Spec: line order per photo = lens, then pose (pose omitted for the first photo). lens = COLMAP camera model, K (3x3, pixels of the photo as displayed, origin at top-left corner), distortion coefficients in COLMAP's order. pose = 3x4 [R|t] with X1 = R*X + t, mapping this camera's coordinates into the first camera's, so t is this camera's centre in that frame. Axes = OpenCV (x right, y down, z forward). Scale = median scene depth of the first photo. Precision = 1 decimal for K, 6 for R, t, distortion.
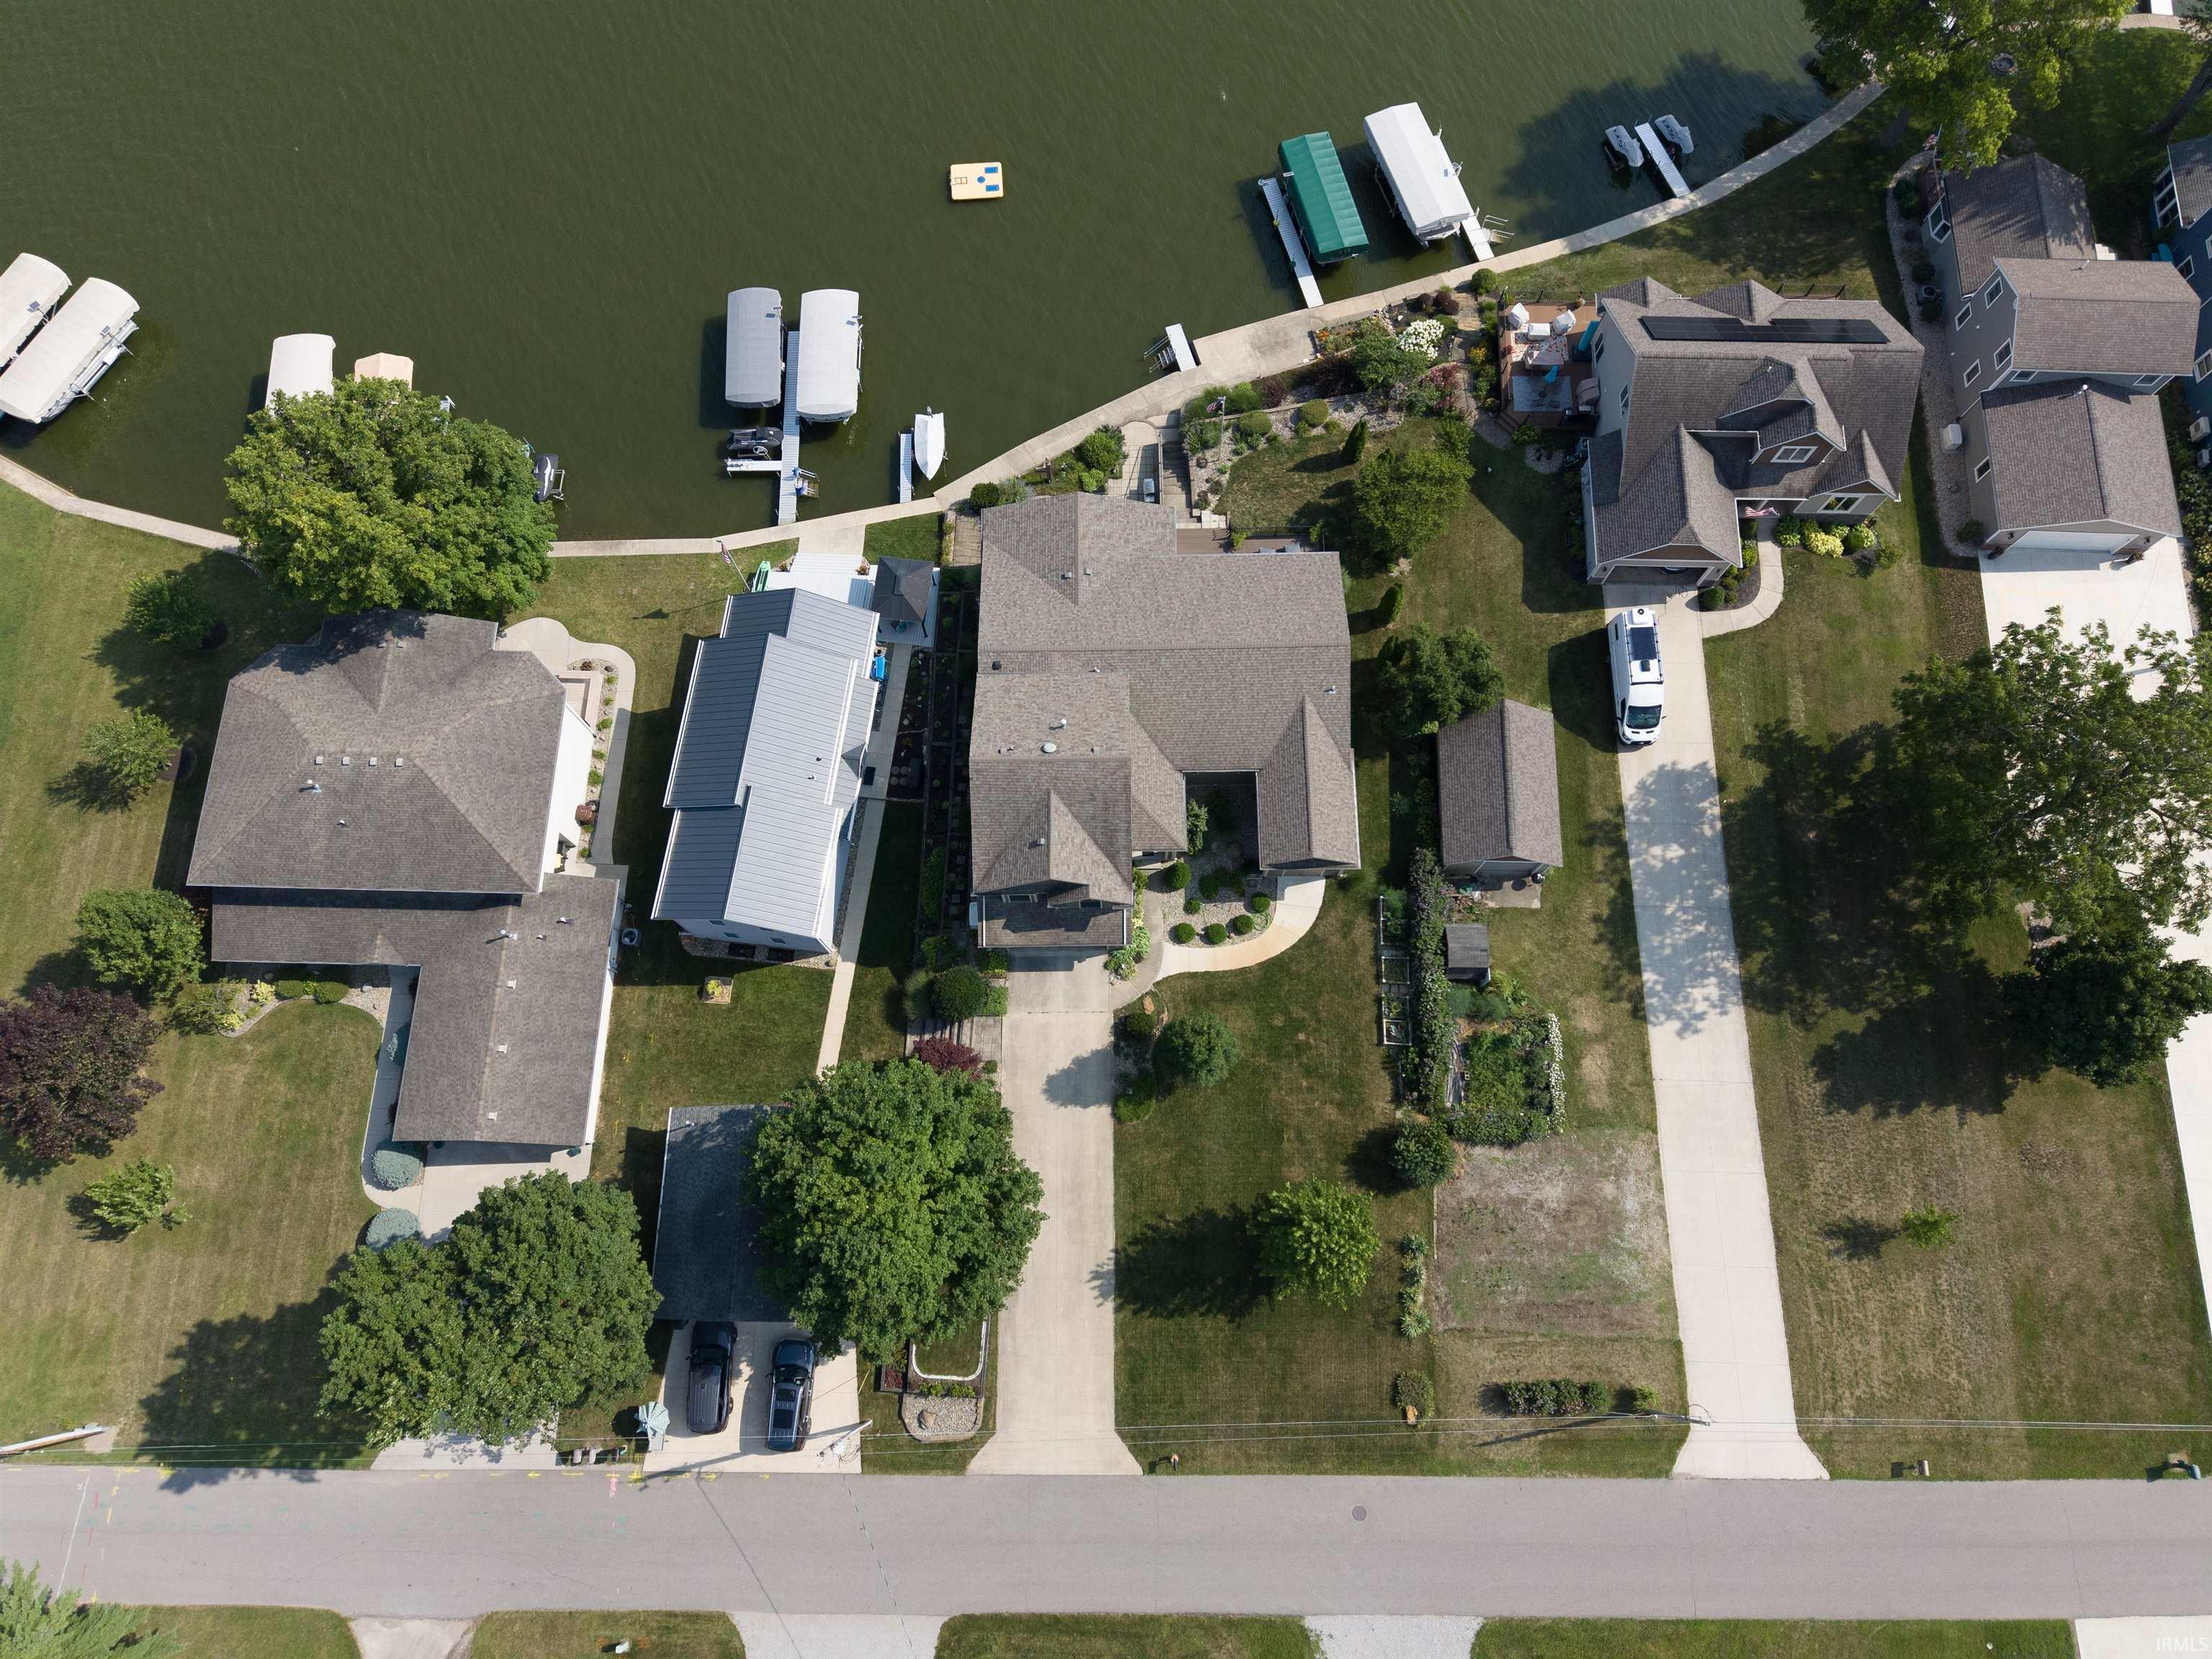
lens RADIAL K [[1494.0, 0, 1106.0], [0, 1494.0, 829.5], [0, 0, 1]] dist [0.040385, -0.038264]
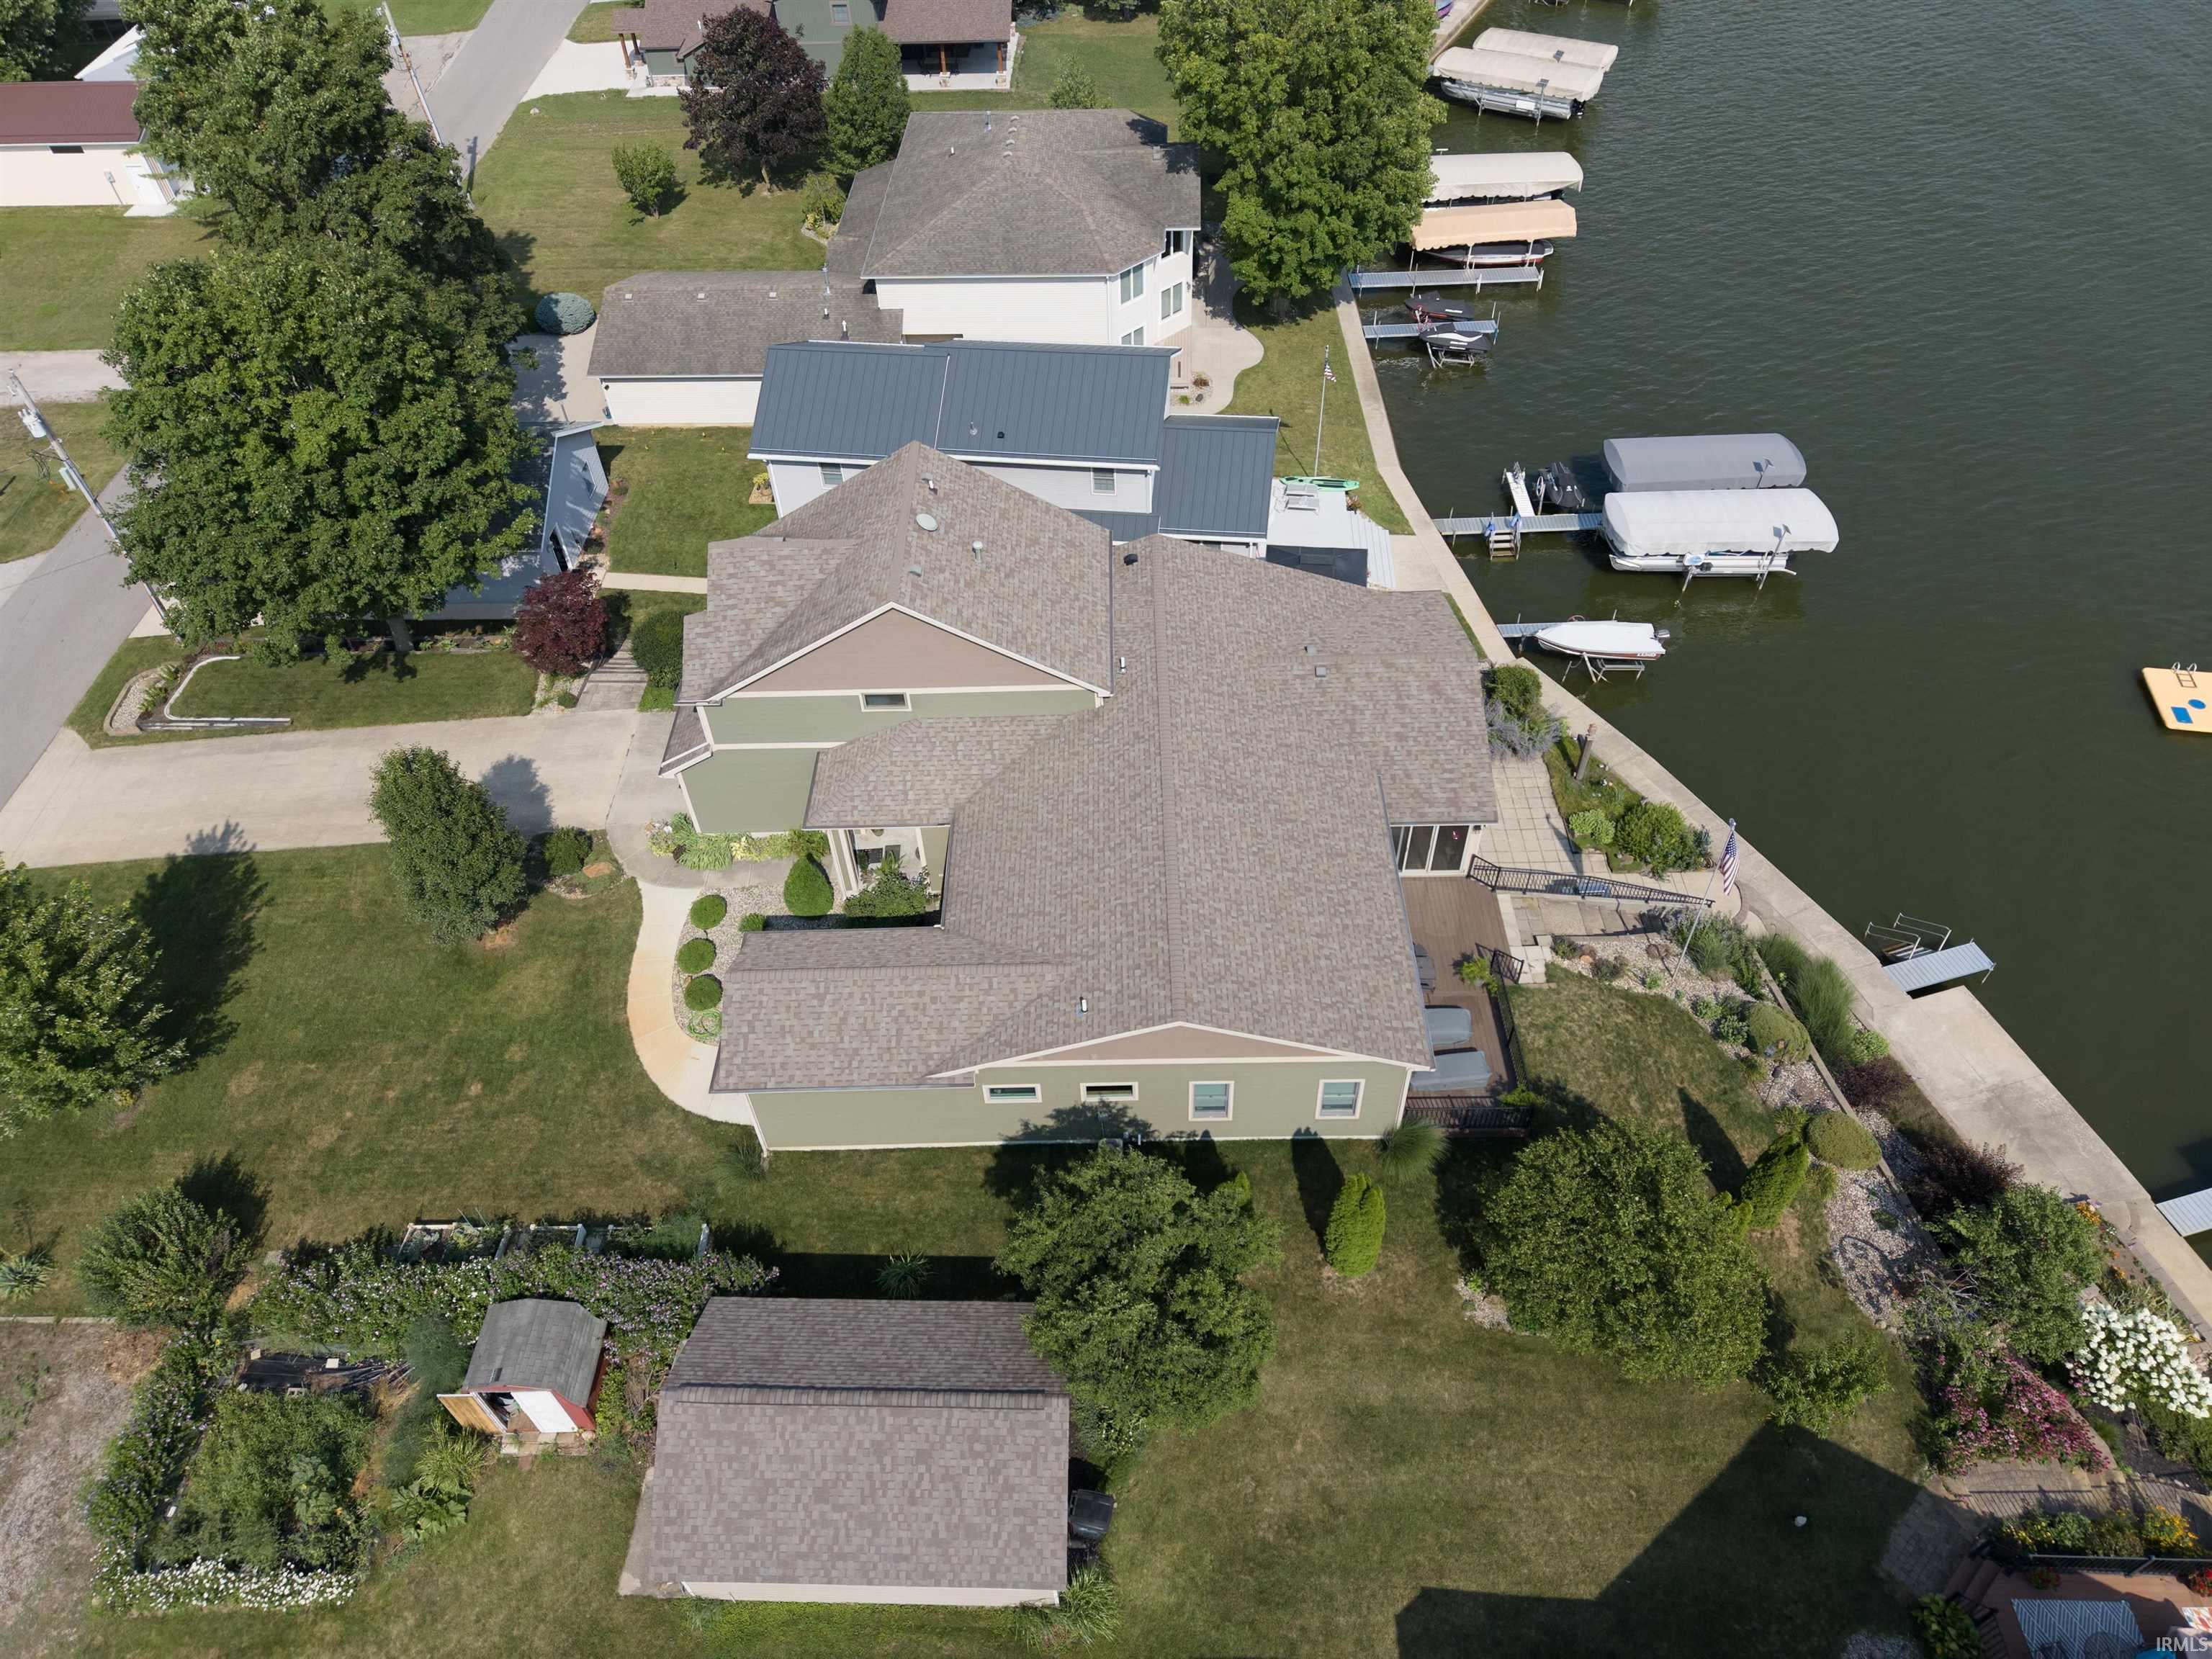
lens RADIAL K [[1472.8, 0, 1106.0], [0, 1472.8, 829.5], [0, 0, 1]] dist [0.073402, -0.127728]
pose [[-0.006186, 0.735385, -0.677622, 0.416446], [-0.948171, 0.210976, 0.237616, -0.219186], [0.317701, 0.643971, 0.695965, 0.634102]]
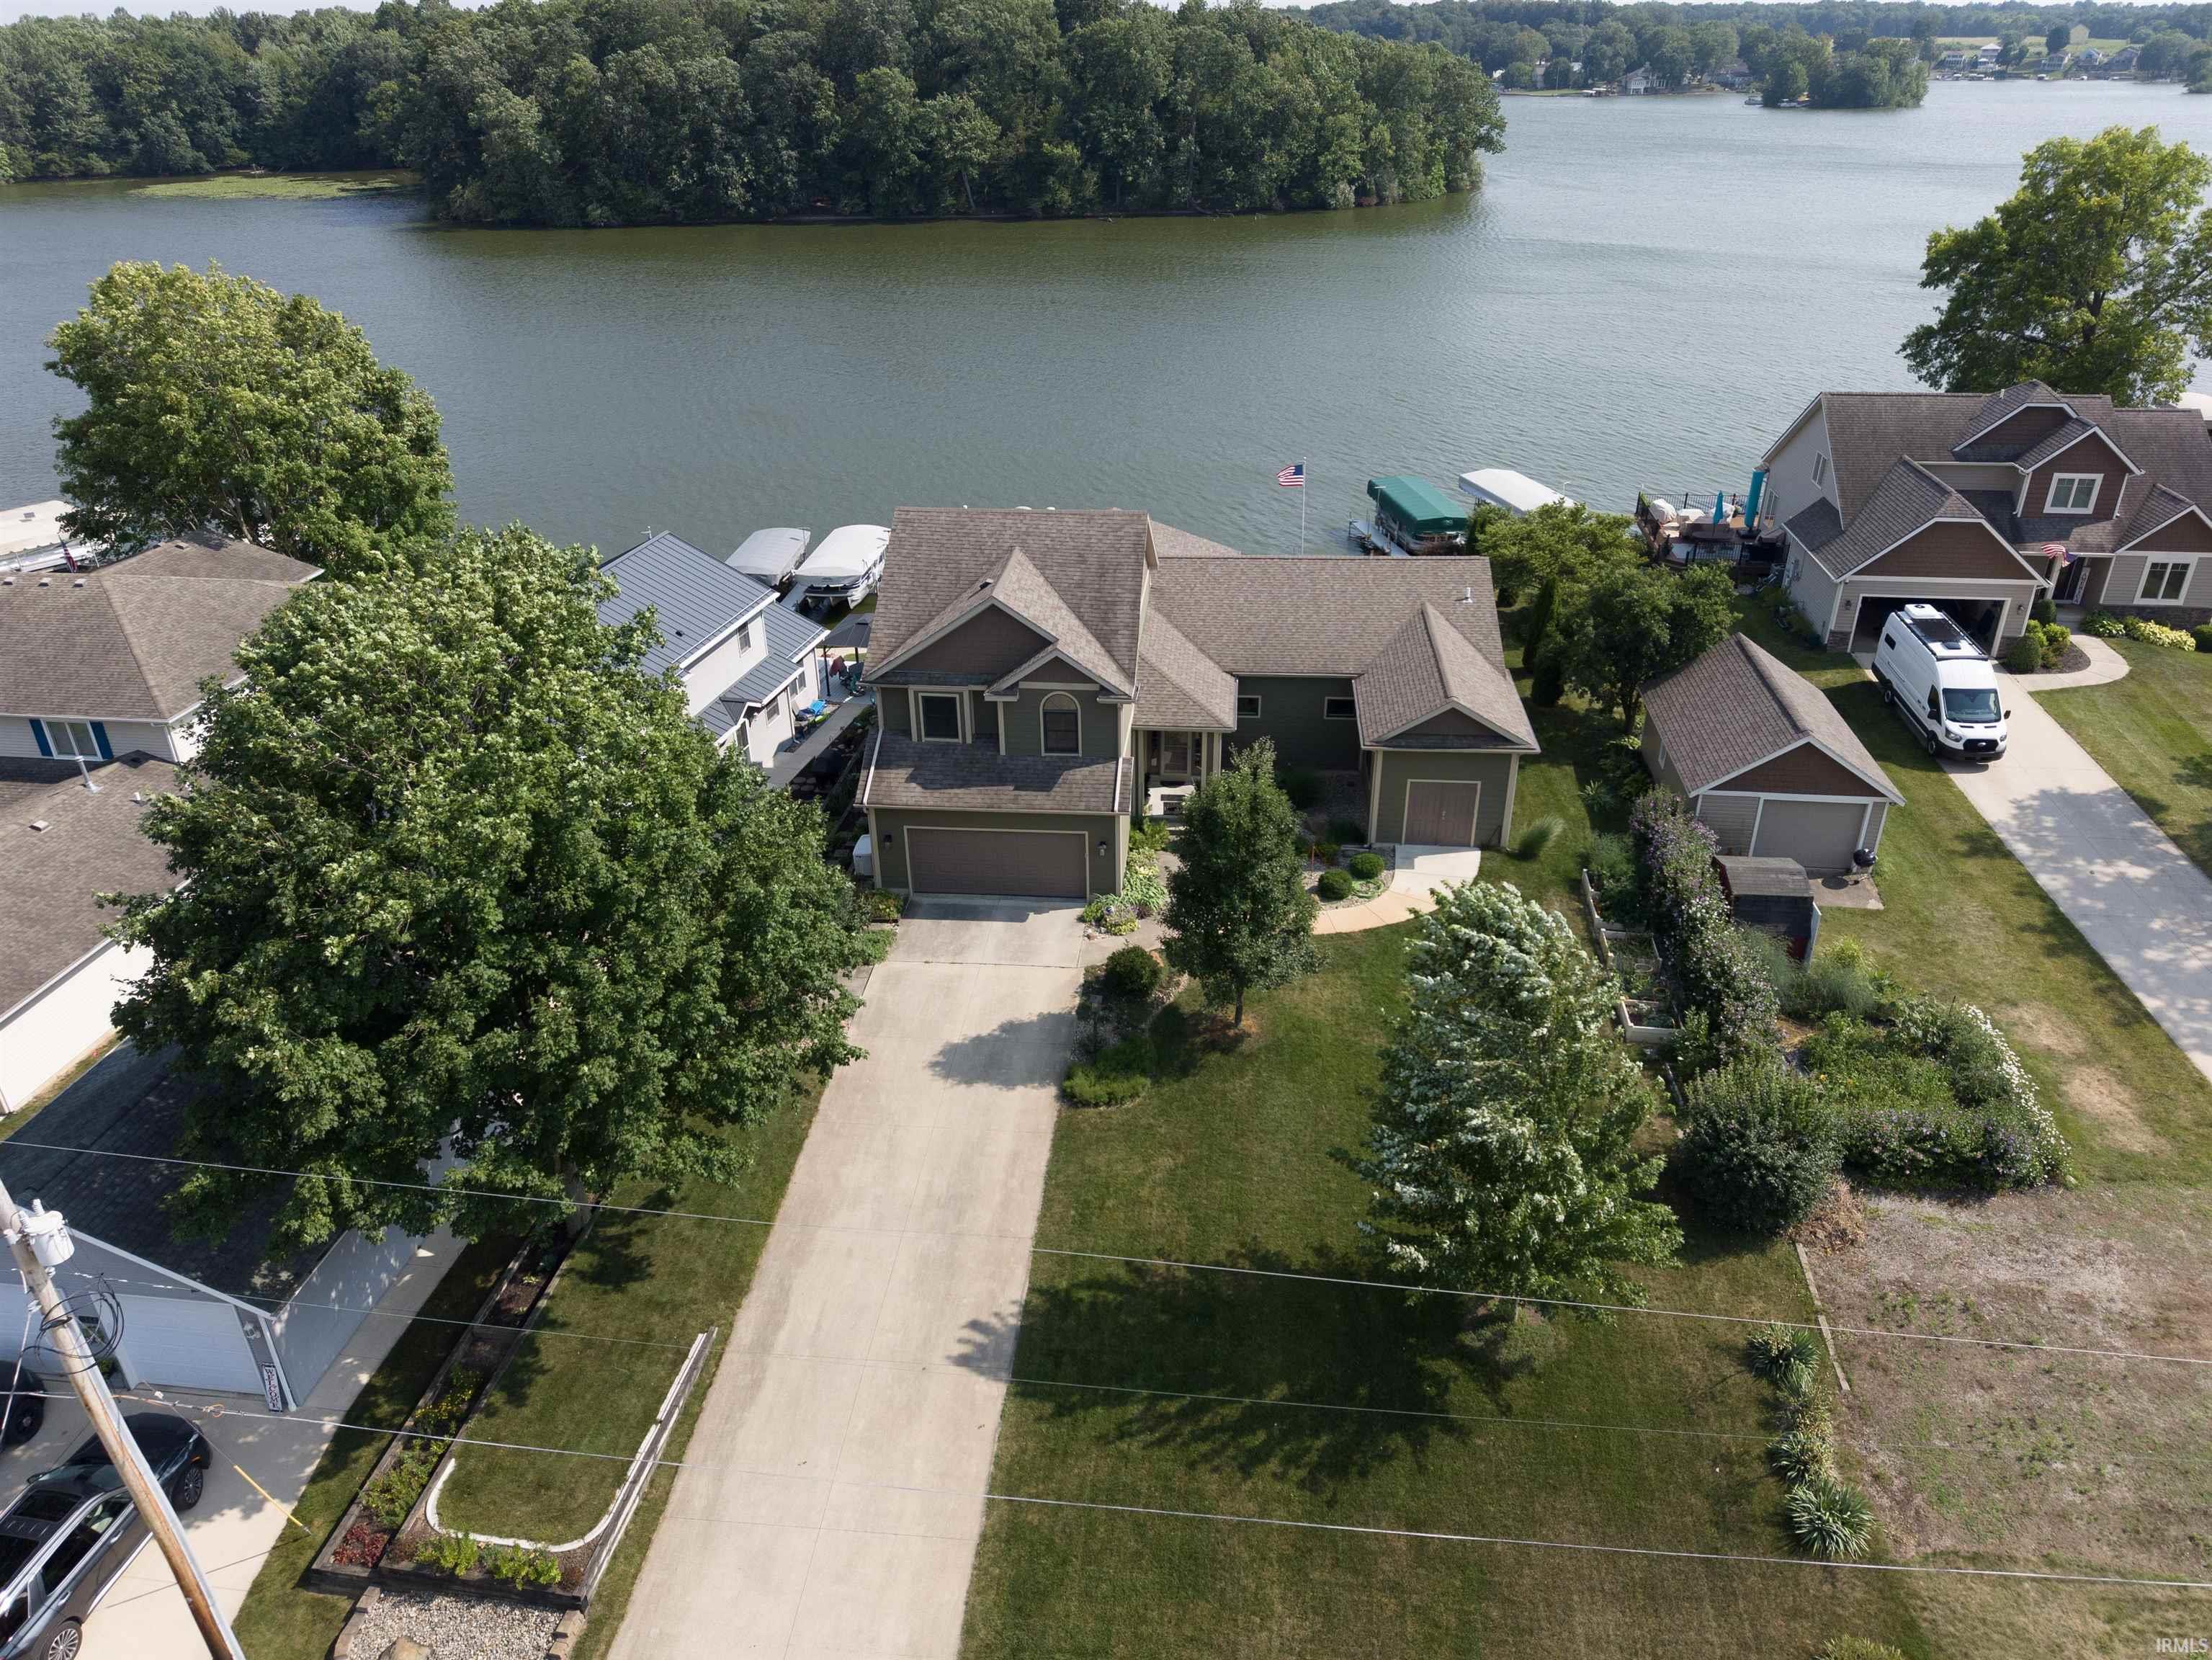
lens RADIAL K [[1494.2, 0, 1106.0], [0, 1494.2, 830.0], [0, 0, 1]] dist [0.040385, -0.038264]
pose [[0.994674, 0.041134, -0.094511, 0.059304], [-0.096156, 0.700568, -0.707078, 0.455538], [0.037126, 0.712399, 0.700792, 0.593829]]
